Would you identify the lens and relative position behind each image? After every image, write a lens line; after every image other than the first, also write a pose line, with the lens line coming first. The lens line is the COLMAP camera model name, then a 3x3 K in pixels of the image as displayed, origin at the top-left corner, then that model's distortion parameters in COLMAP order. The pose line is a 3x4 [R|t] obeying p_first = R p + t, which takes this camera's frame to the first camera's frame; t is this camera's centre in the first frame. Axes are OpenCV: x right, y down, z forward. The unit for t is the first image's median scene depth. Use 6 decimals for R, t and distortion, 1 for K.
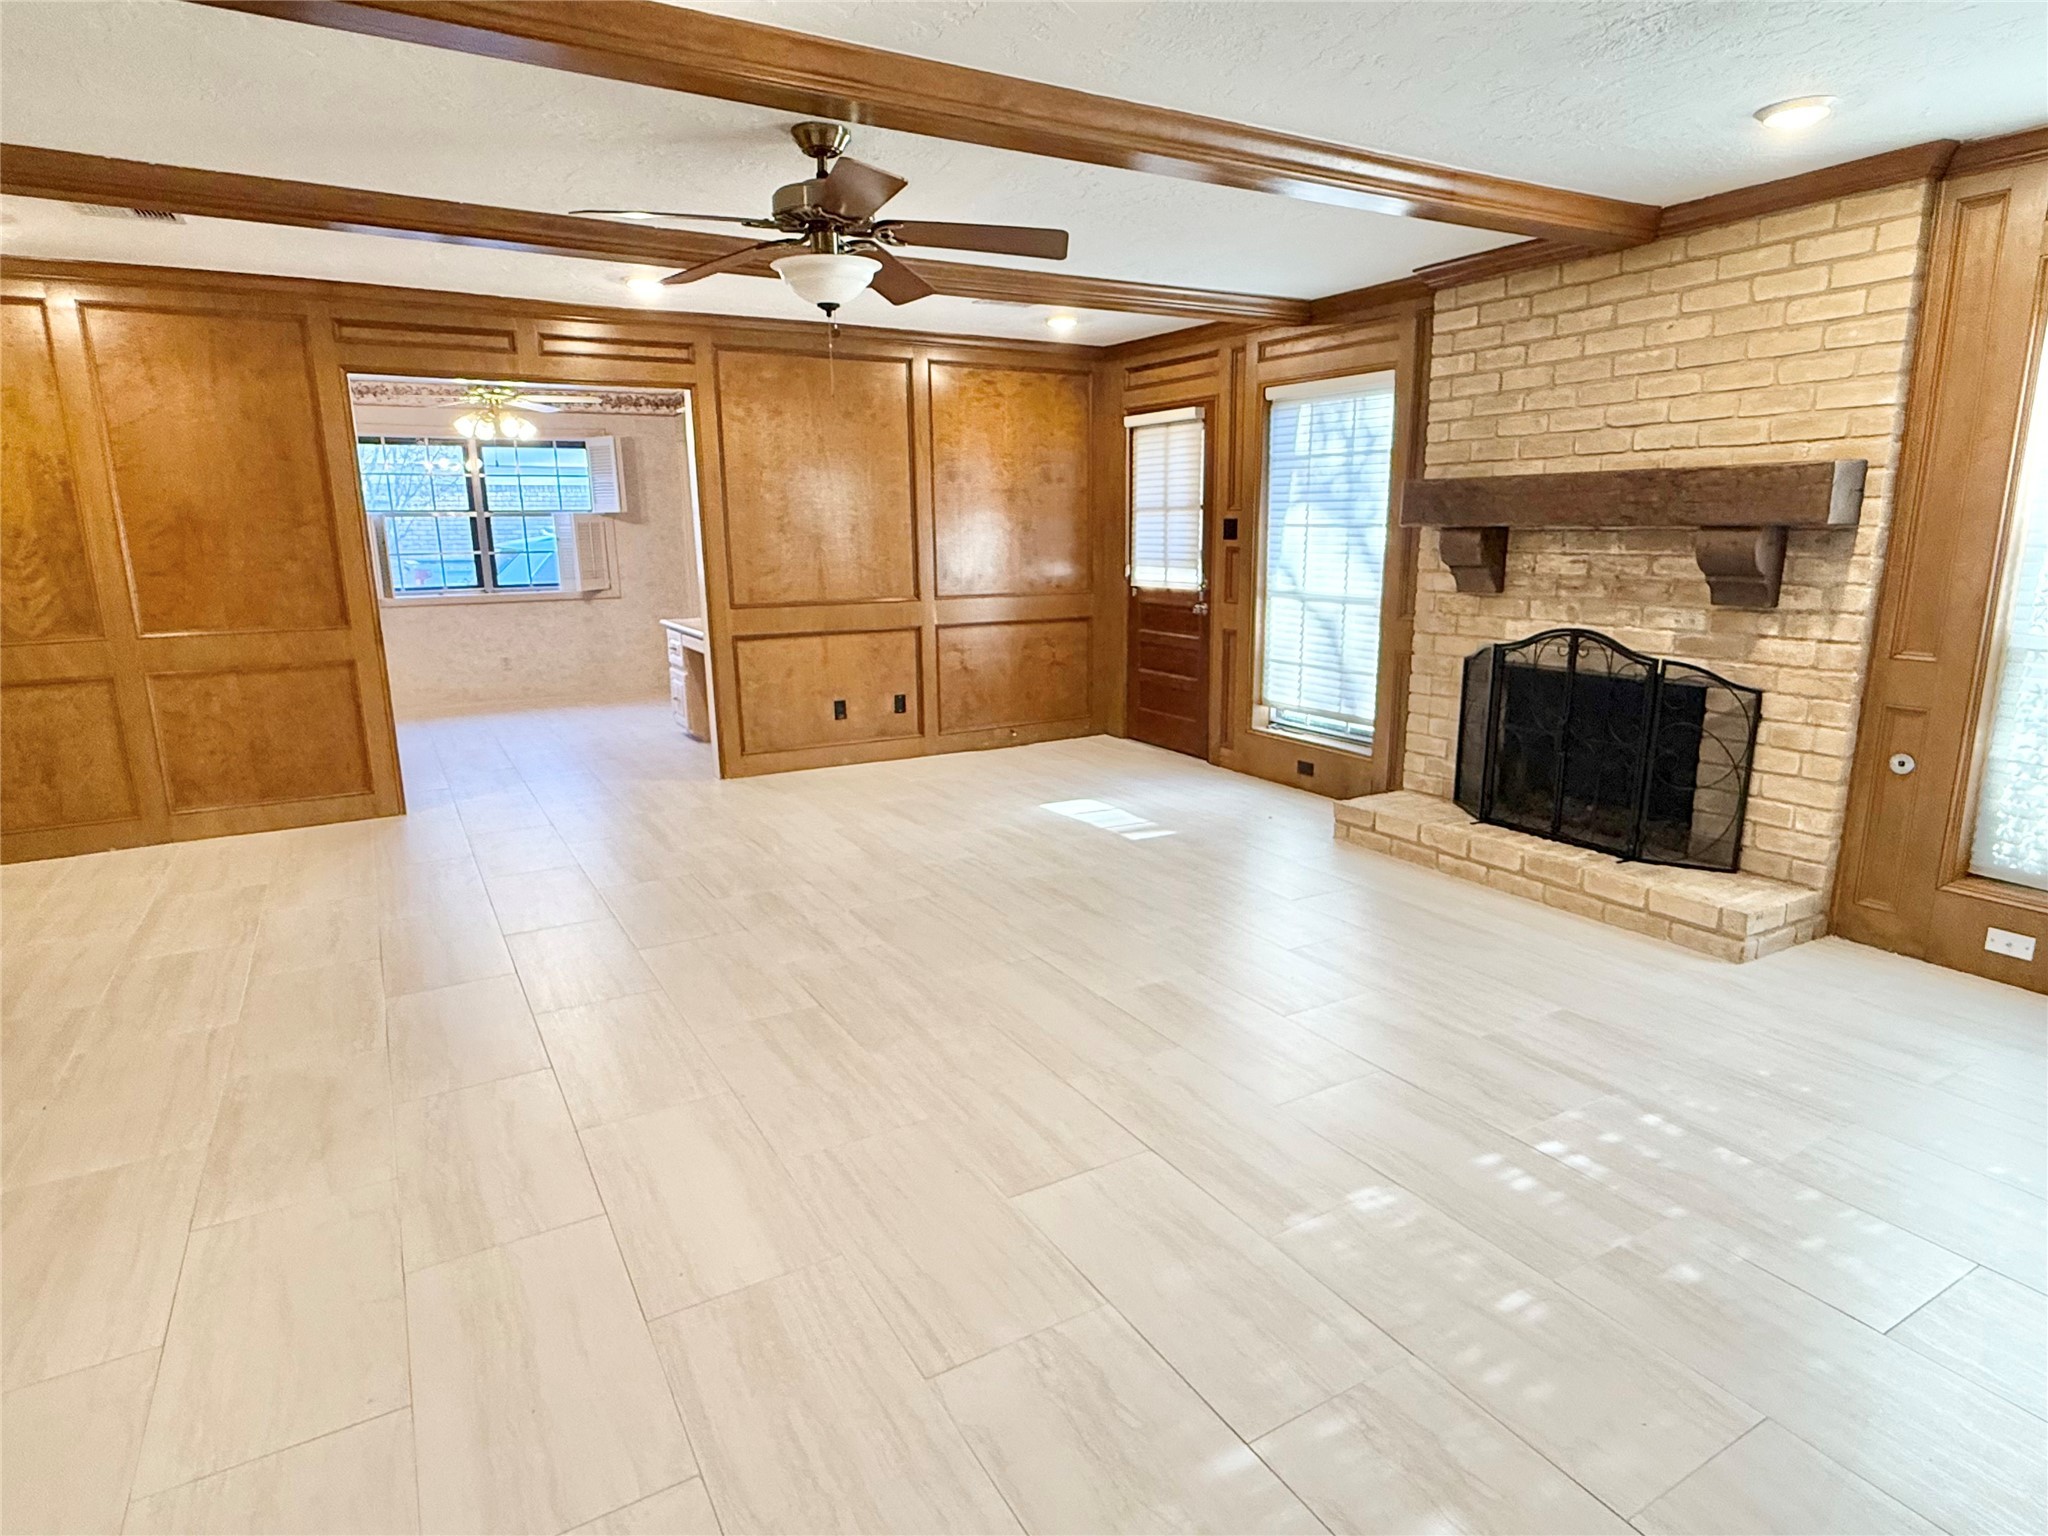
lens RADIAL K [[1127.3, 0, 1021.6], [0, 1127.3, 781.5], [0, 0, 1]] dist [-0.003674, -0.003389]
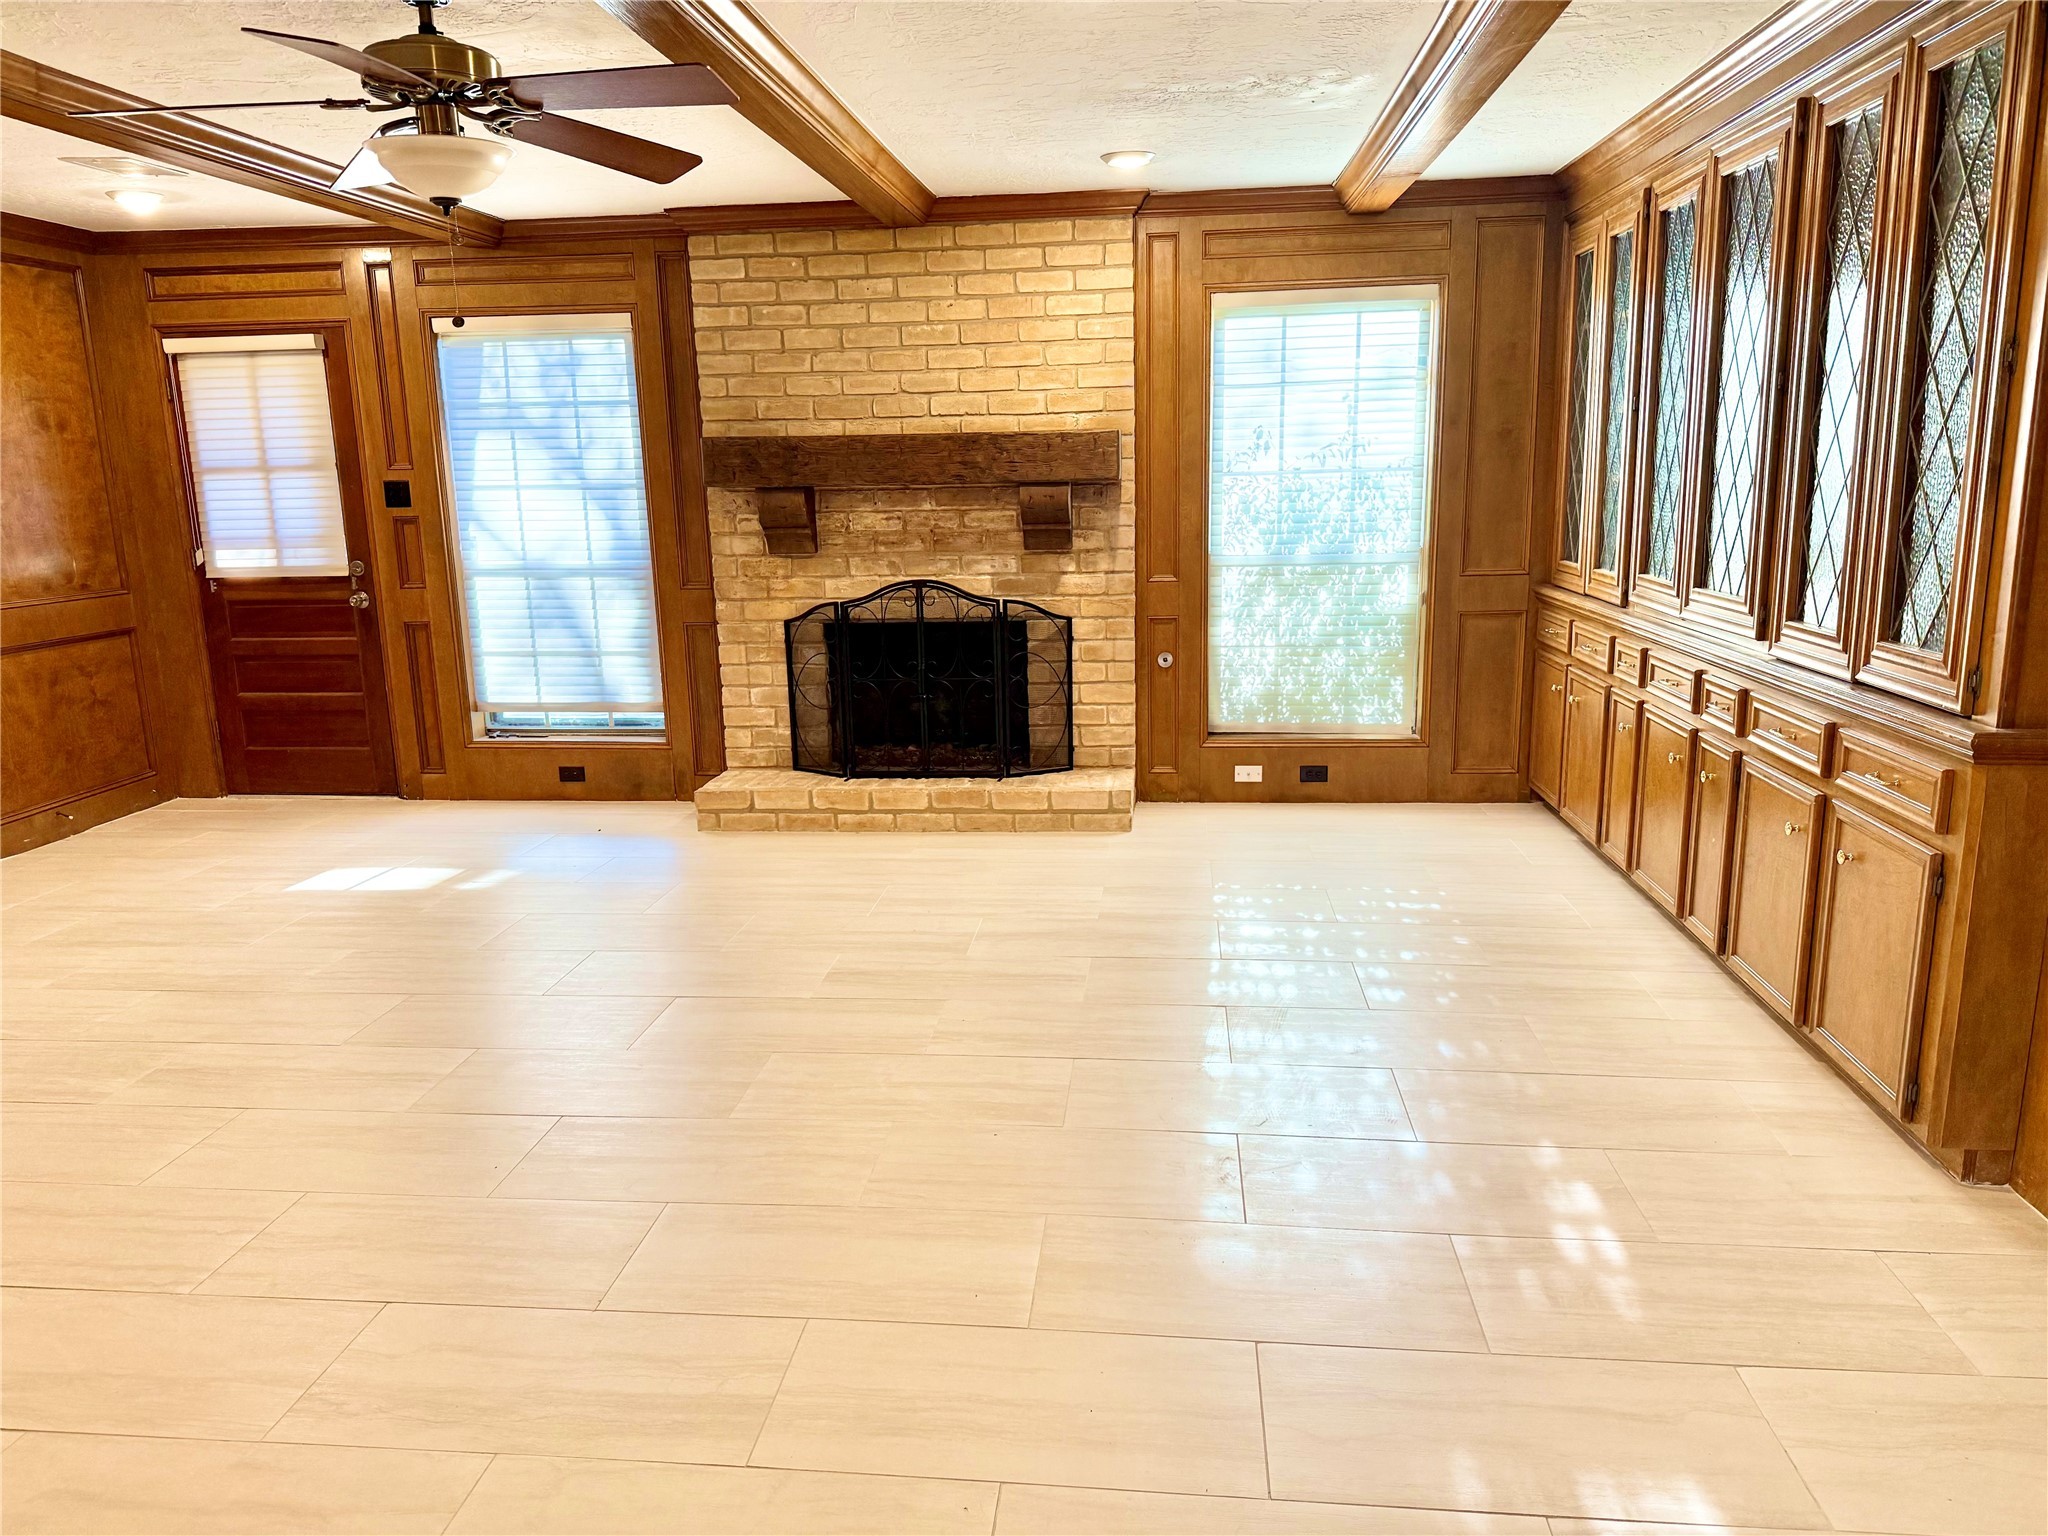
lens RADIAL K [[1411.0, 0, 1017.1], [0, 1411.0, 846.9], [0, 0, 1]] dist [0.023095, -0.038340]
pose [[0.587634, -0.214013, 0.780311, -0.552114], [0.193076, 0.973616, 0.121629, -0.031046], [-0.785753, 0.079186, 0.613450, 0.107345]]
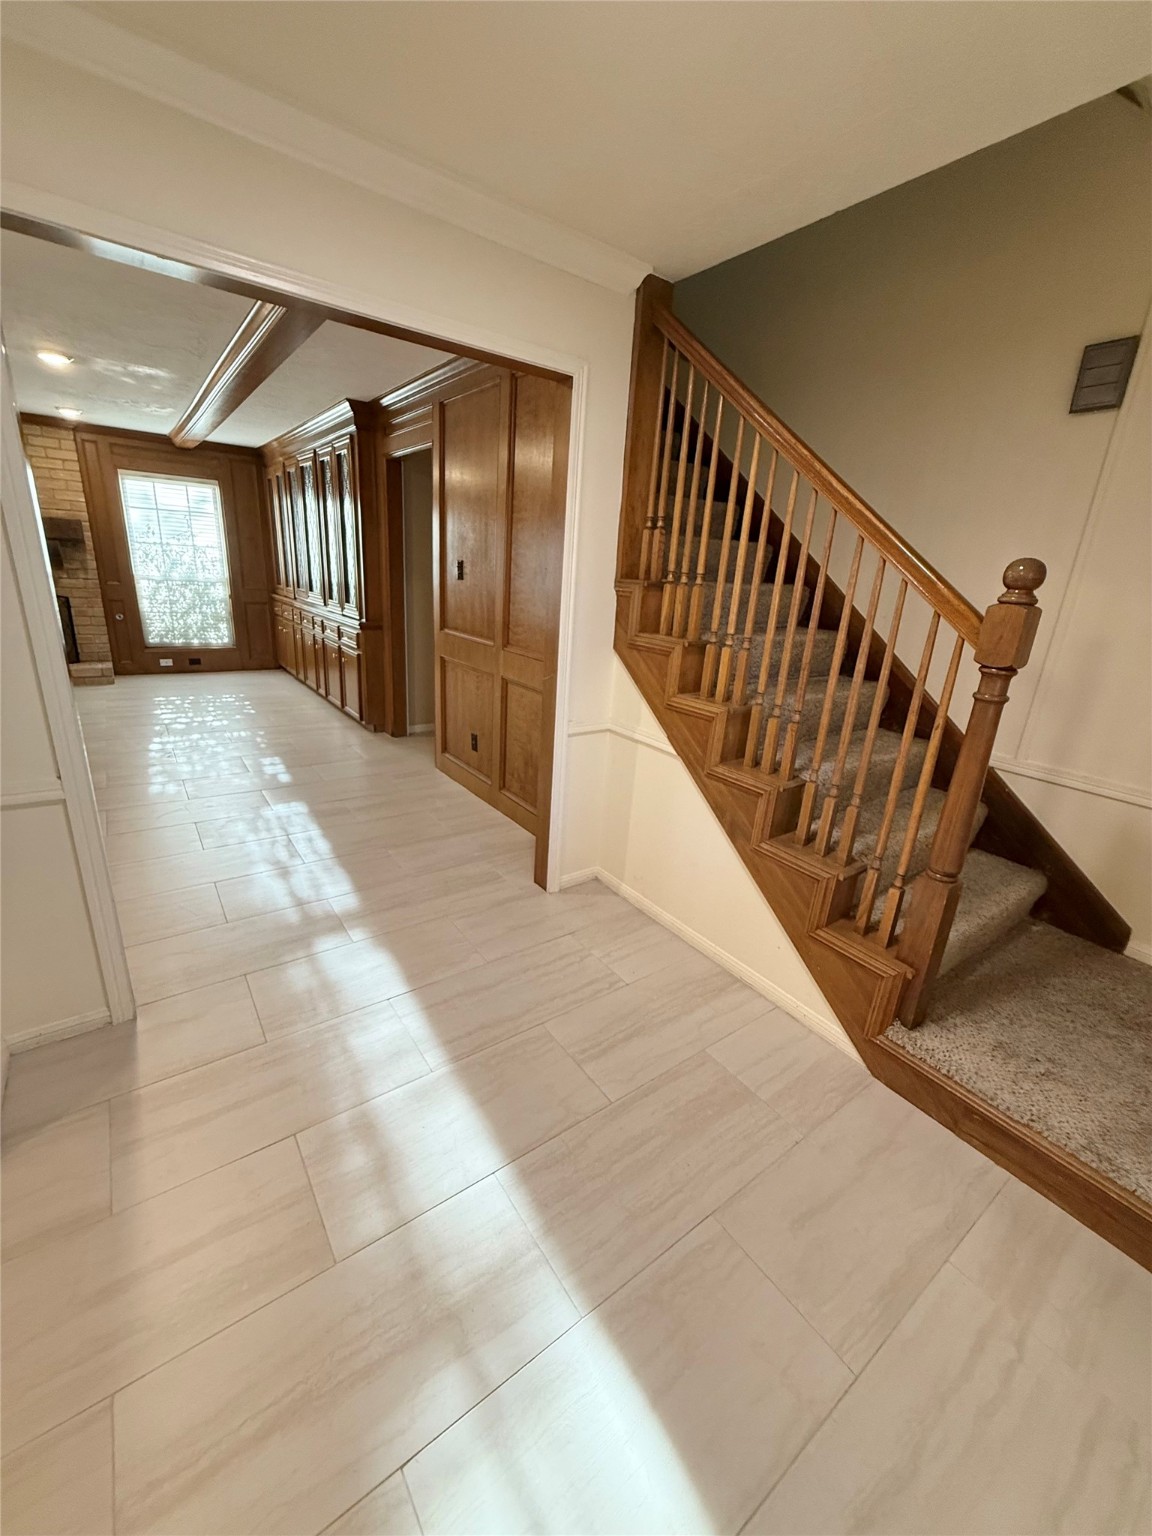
lens RADIAL K [[615.9, 0, 577.5], [0, 615.9, 774.9], [0, 0, 1]] dist [-0.001970, 0.000156]
pose [[-0.087924, -0.312469, 0.945850, -0.988008], [0.147882, 0.934911, 0.322602, 0.028267], [-0.985089, 0.168239, -0.035993, -0.155022]]
